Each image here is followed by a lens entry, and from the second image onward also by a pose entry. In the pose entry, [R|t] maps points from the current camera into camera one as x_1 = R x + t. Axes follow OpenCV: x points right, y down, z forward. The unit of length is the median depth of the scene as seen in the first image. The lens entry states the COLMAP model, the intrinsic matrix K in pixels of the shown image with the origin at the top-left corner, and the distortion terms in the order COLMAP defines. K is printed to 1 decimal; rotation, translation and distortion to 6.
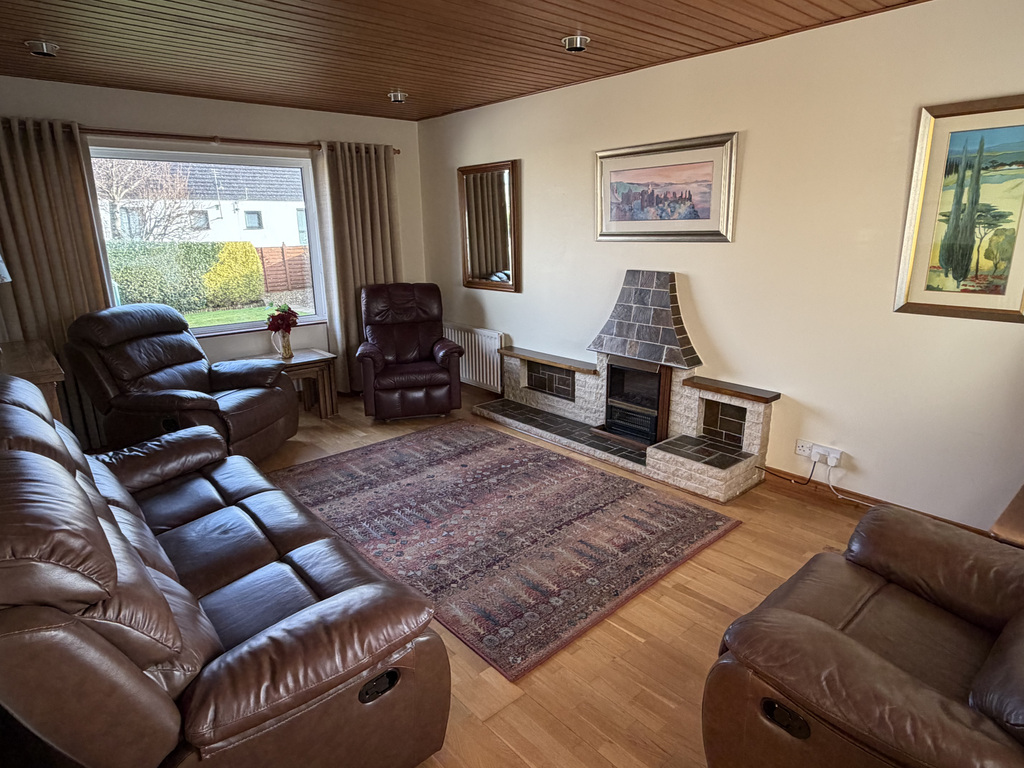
lens RADIAL K [[606.8, 0, 508.0], [0, 606.8, 383.9], [0, 0, 1]] dist [0.001154, 0.001639]
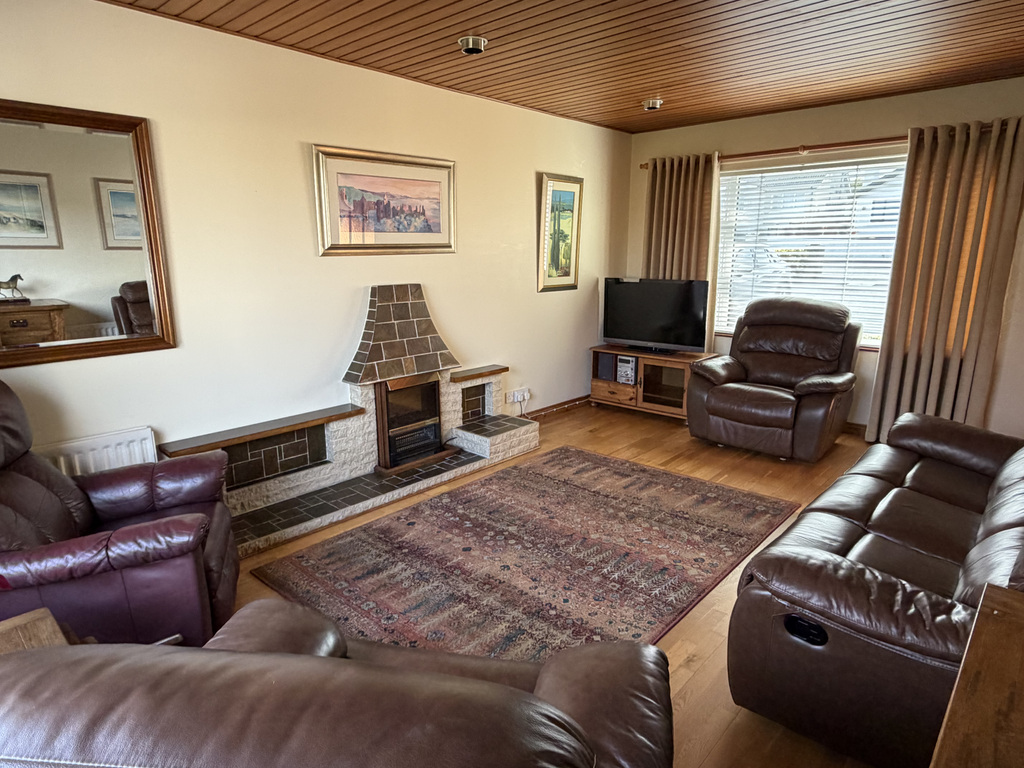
lens RADIAL K [[606.8, 0, 508.0], [0, 606.8, 383.9], [0, 0, 1]] dist [0.001154, 0.001639]
pose [[-0.115908, -0.202966, 0.972302, -0.810562], [0.260221, 0.938503, 0.226931, -0.225661], [-0.958567, 0.279317, -0.055964, 0.994397]]
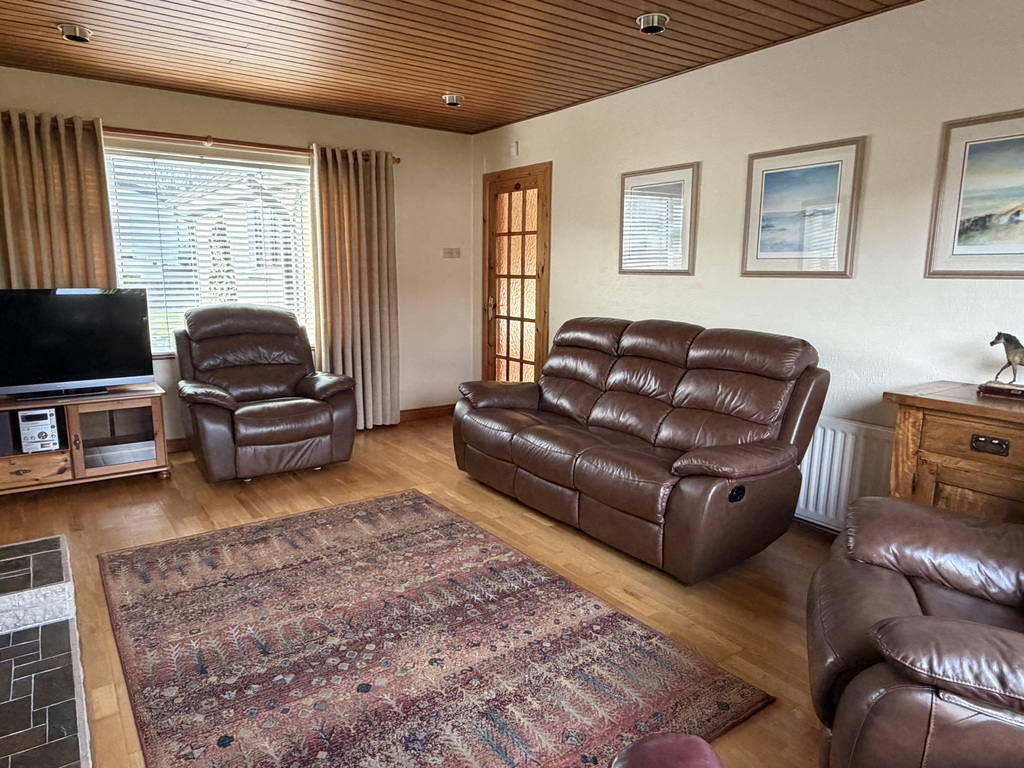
lens RADIAL K [[662.4, 0, 512.5], [0, 662.4, 384.6], [0, 0, 1]] dist [0.000839, 0.000947]
pose [[-0.995694, -0.014449, 0.091567, -0.250078], [0.025171, 0.908526, 0.417070, -0.323244], [-0.089217, 0.417579, -0.904250, 1.452714]]
